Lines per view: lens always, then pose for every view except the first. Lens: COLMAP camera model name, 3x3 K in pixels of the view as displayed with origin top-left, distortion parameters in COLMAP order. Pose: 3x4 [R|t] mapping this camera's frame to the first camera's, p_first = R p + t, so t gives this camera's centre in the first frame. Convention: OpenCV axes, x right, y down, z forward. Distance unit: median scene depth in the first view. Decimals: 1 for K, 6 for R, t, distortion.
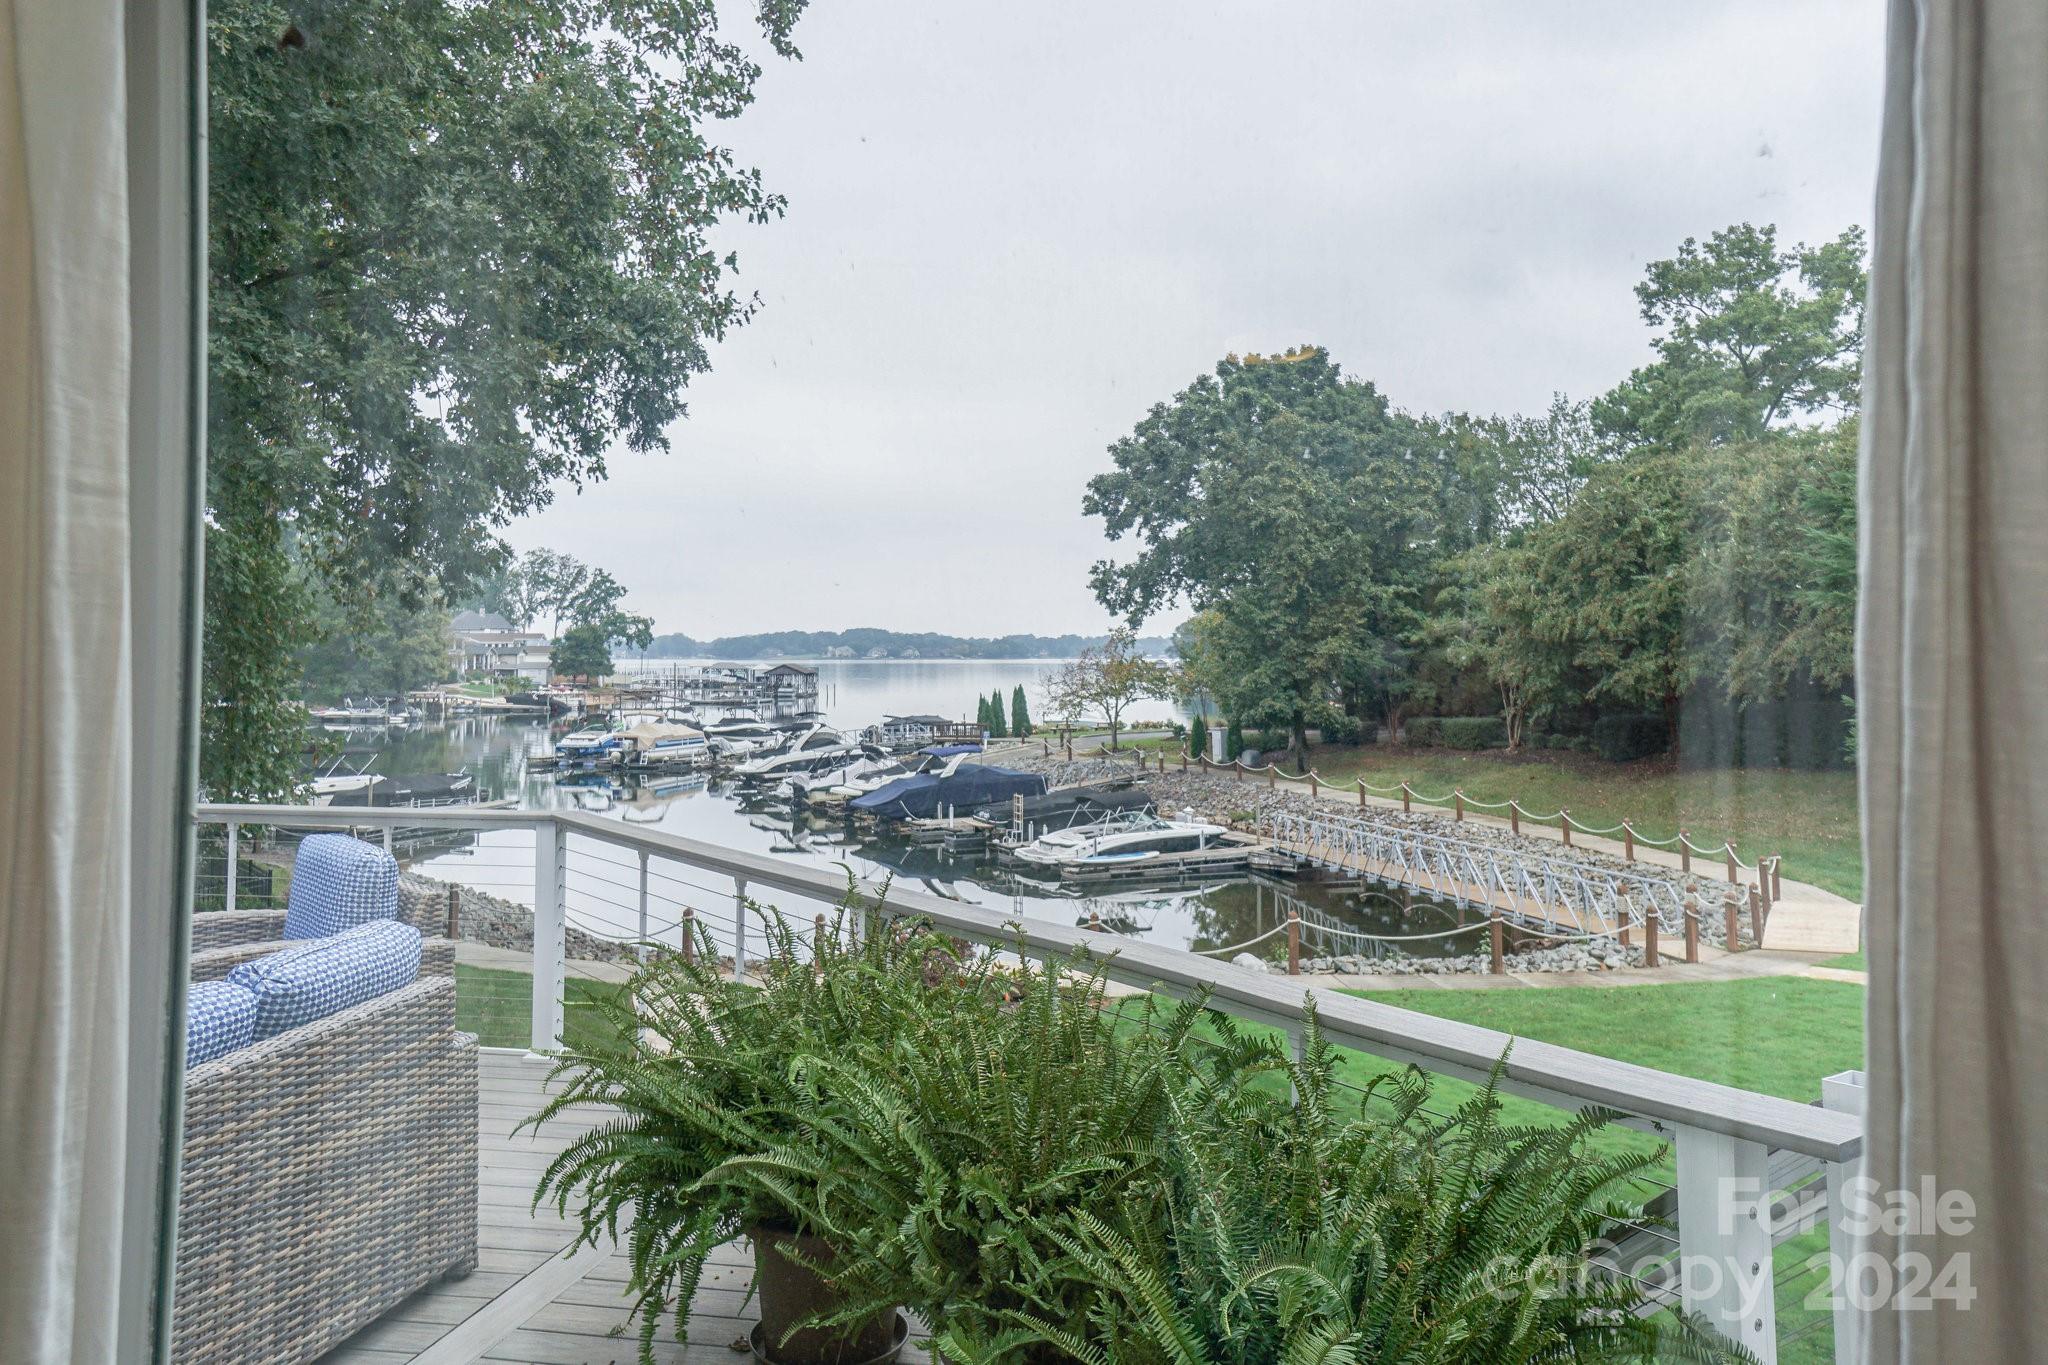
lens RADIAL K [[1571.5, 0, 1017.7], [0, 1571.5, 526.2], [0, 0, 1]] dist [0.074846, -0.000645]
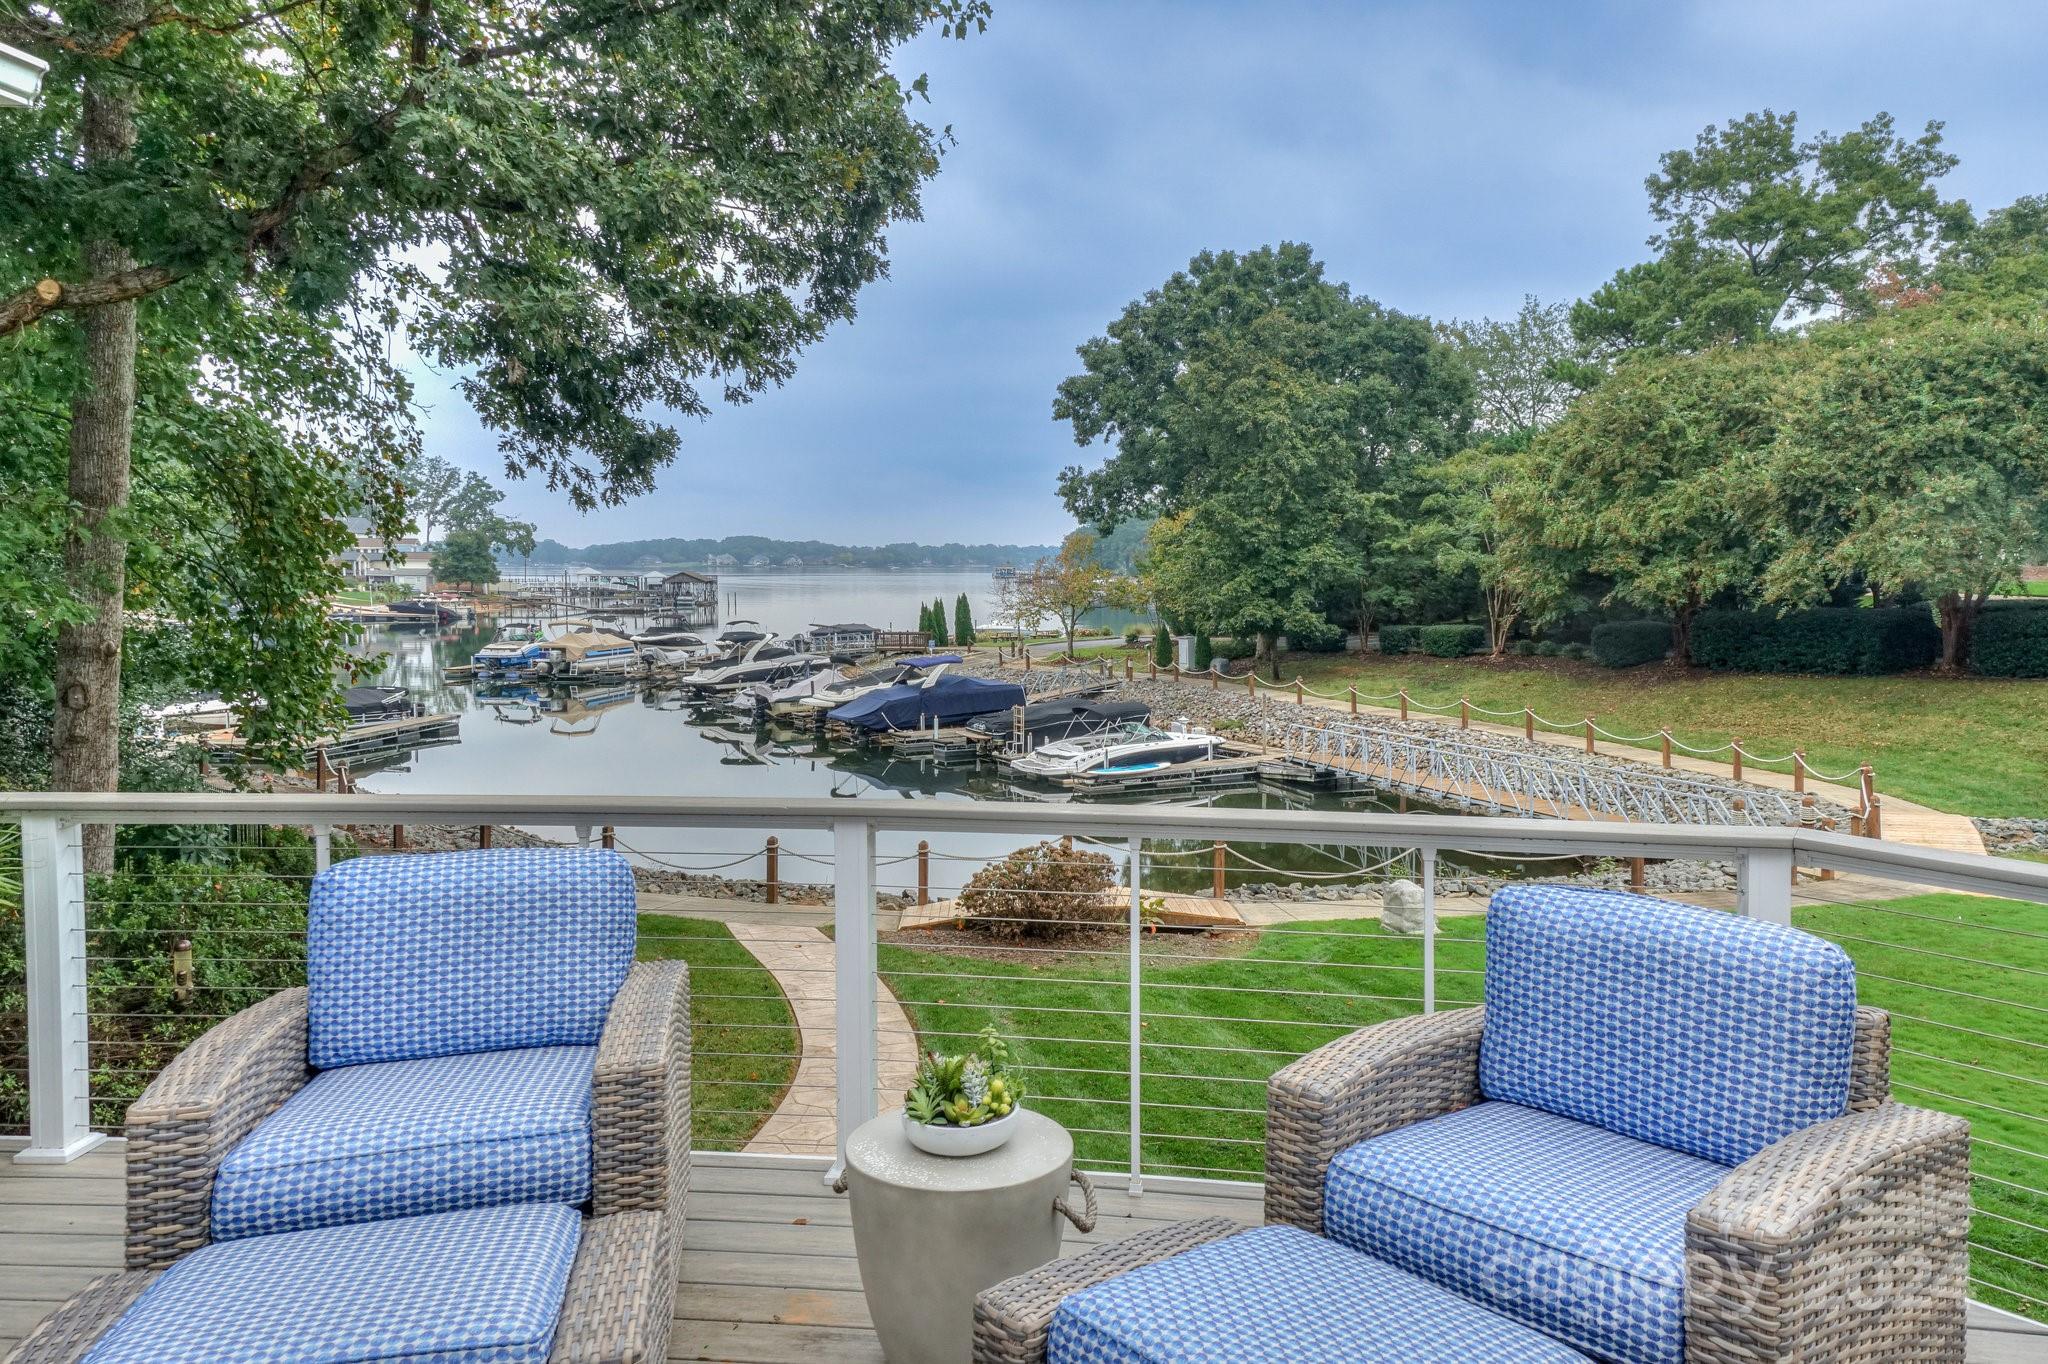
lens RADIAL K [[1539.5, 0, 1023.5], [0, 1539.5, 594.1], [0, 0, 1]] dist [0.190704, -0.126699]
pose [[0.995996, -0.000770, 0.089395, -0.066588], [-0.008289, 0.994860, 0.100925, 0.004417], [-0.089014, -0.101262, 0.990870, 0.050695]]
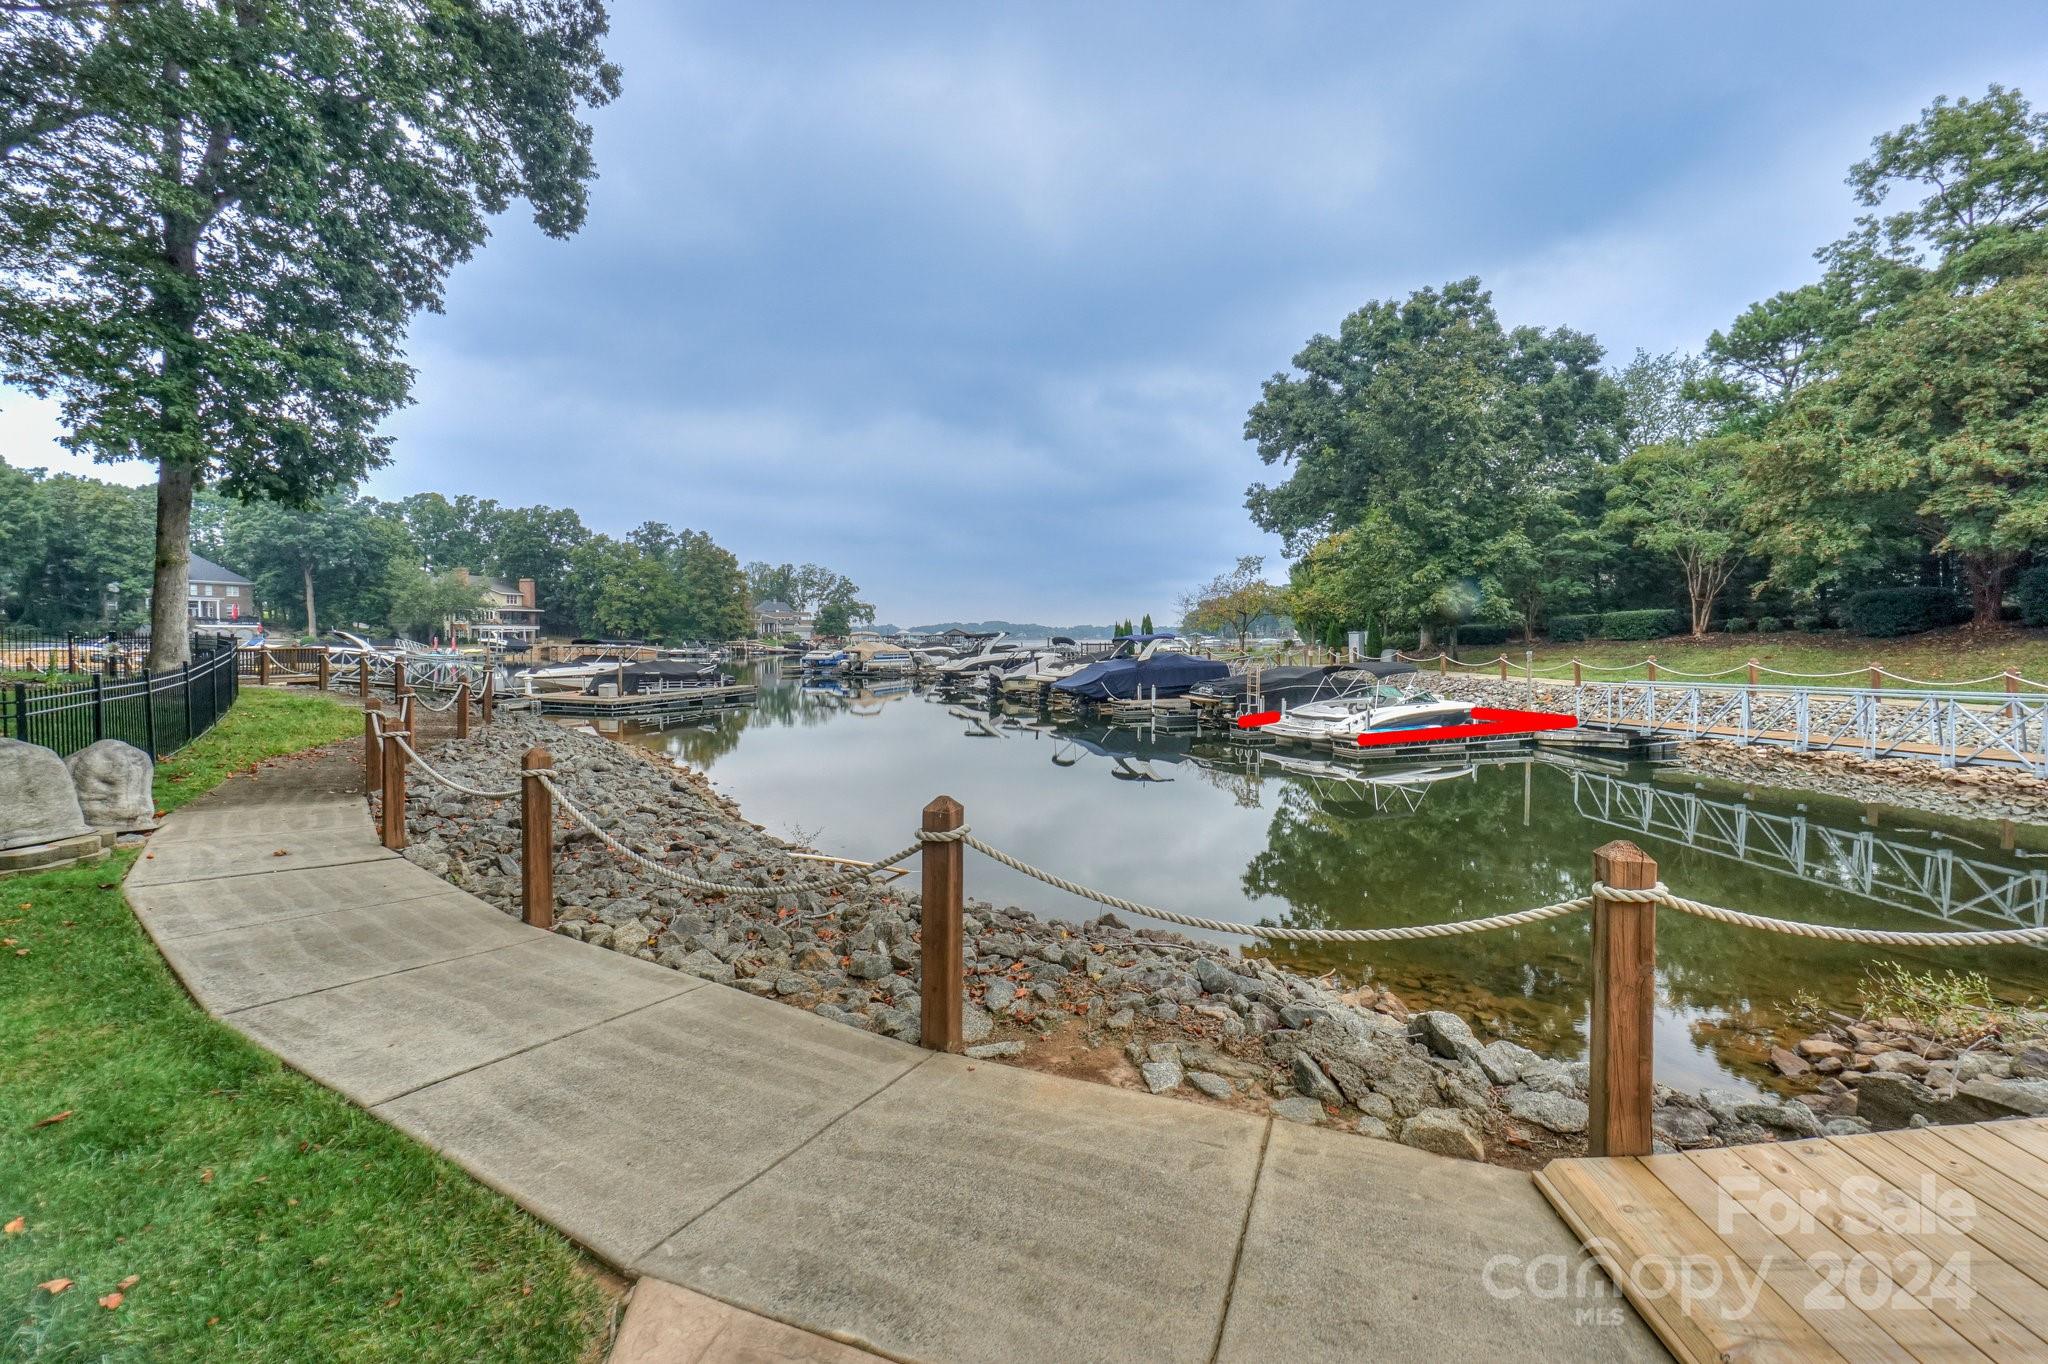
lens RADIAL K [[859.7, 0, 1029.5], [0, 859.7, 608.5], [0, 0, 1]] dist [0.007510, 0.000465]
pose [[0.998728, 0.001725, -0.050401, -0.085529], [0.000352, 0.999153, 0.041159, 0.093050], [0.050429, -0.041125, 0.997881, 0.393782]]
